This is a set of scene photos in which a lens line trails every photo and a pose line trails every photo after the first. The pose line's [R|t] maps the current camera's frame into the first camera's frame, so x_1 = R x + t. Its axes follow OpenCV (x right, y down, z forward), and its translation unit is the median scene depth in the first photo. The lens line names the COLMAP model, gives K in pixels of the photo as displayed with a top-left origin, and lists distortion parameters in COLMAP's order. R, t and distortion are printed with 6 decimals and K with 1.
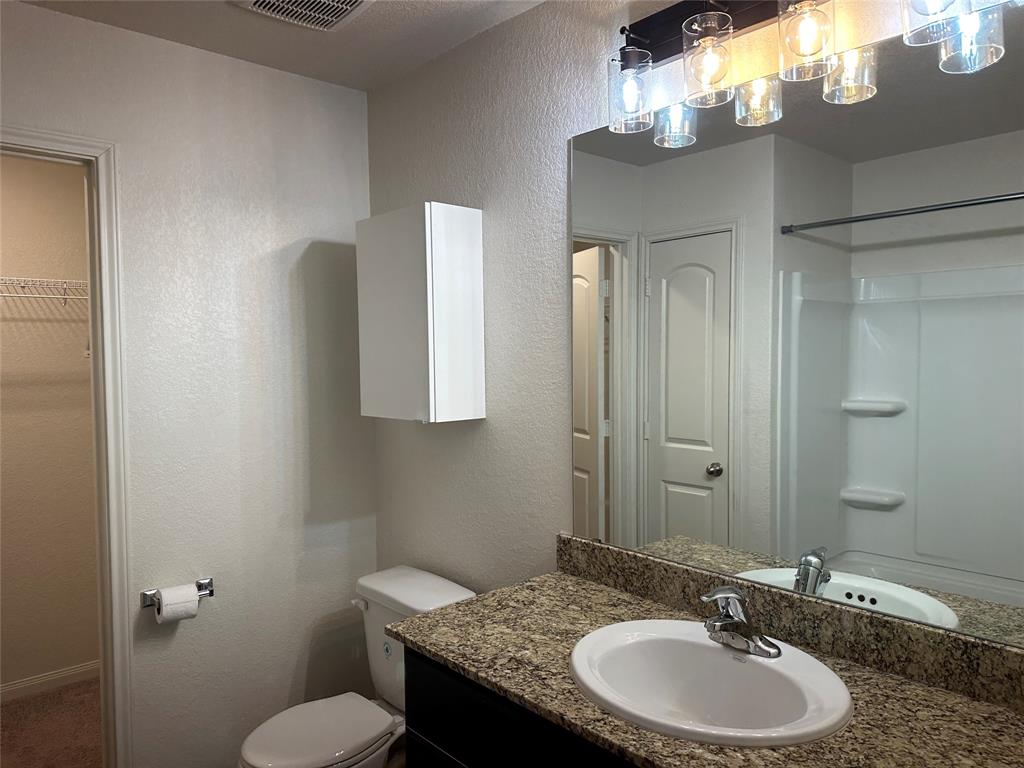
lens RADIAL K [[710.7, 0, 512.0], [0, 710.7, 384.0], [0, 0, 1]] dist [0.096314, -0.138924]
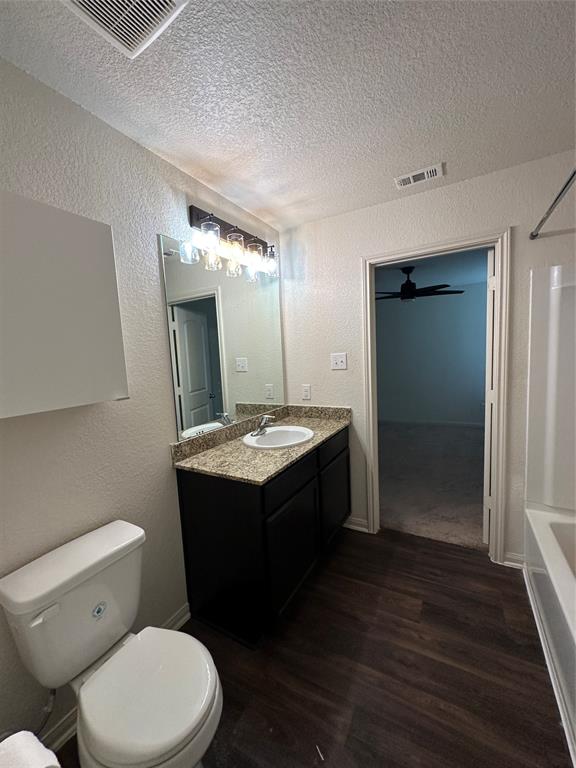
lens RADIAL K [[302.1, 0, 289.8], [0, 302.1, 383.5], [0, 0, 1]] dist [-0.001480, -0.000135]
pose [[-0.313879, -0.065065, 0.947231, -0.900035], [0.091328, 0.990954, 0.098331, -0.003077], [-0.945060, 0.117373, -0.305098, 1.066396]]
